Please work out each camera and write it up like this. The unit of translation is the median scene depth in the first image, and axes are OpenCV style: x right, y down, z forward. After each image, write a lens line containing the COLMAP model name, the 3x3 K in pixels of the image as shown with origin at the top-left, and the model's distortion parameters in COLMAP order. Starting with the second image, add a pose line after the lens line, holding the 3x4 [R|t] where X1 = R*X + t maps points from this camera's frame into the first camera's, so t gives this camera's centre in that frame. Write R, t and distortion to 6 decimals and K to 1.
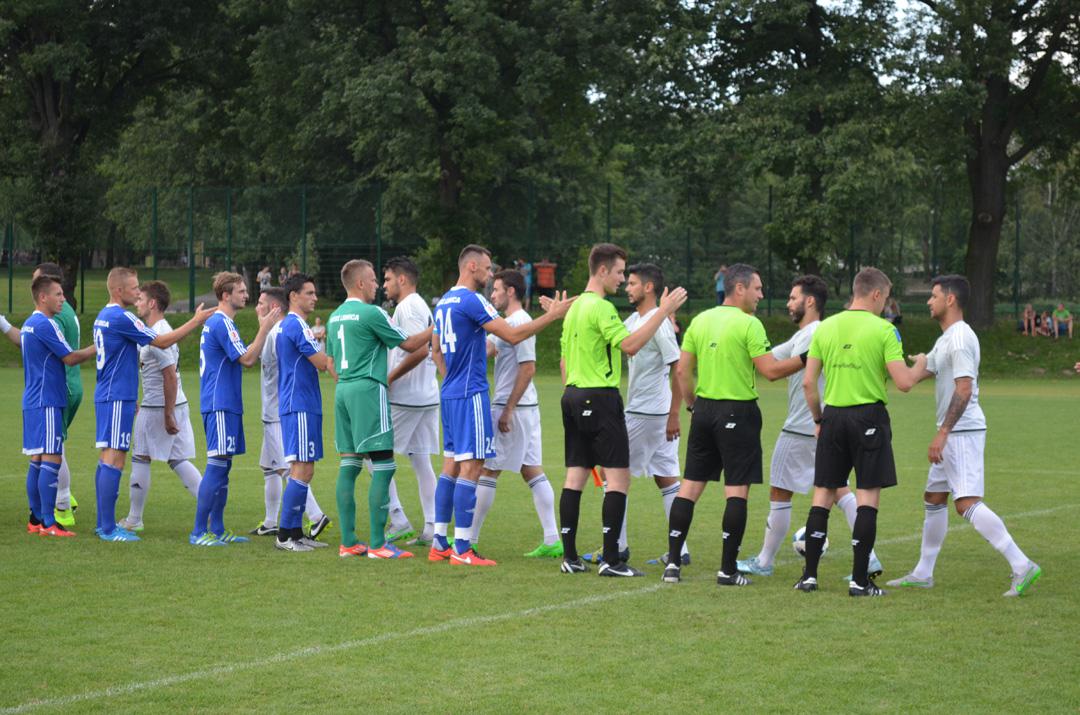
lens RADIAL K [[2452.0, 0, 538.4], [0, 2452.0, 354.0], [0, 0, 1]] dist [-0.008567, 0.000000]
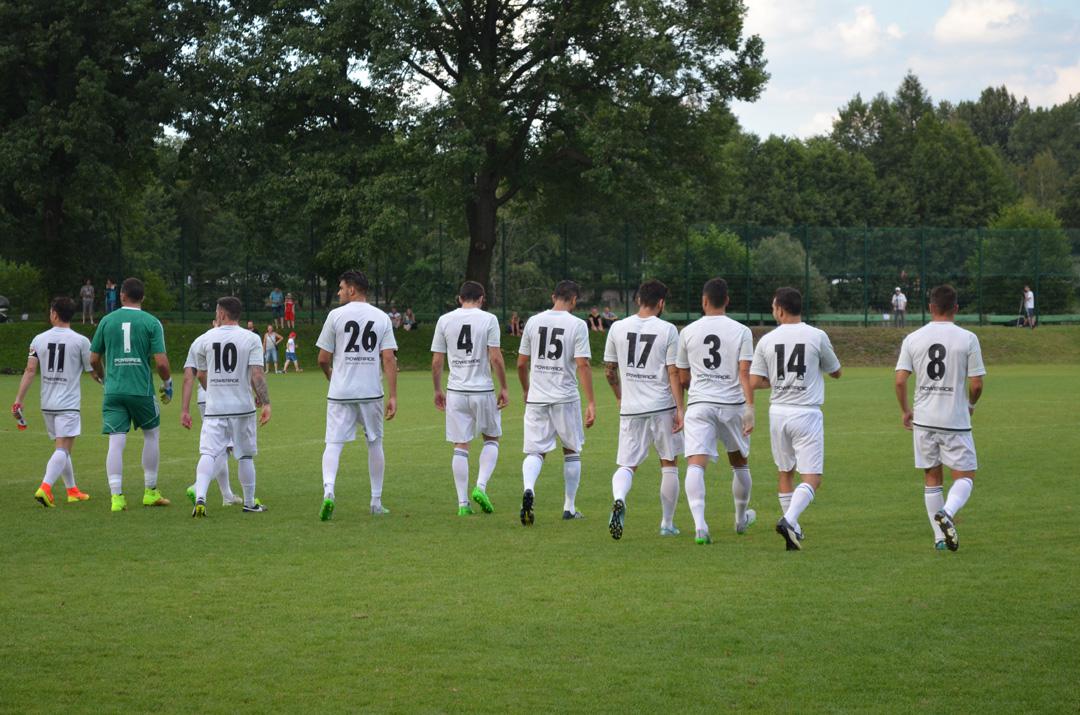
lens RADIAL K [[2408.1, 0, 540.2], [0, 2408.1, 358.1], [0, 0, 1]] dist [0.122714, 0.000000]
pose [[0.972537, -0.019835, 0.231902, -0.091016], [0.020551, 0.999789, -0.000673, 0.005549], [-0.231840, 0.005420, 0.972739, -0.268741]]
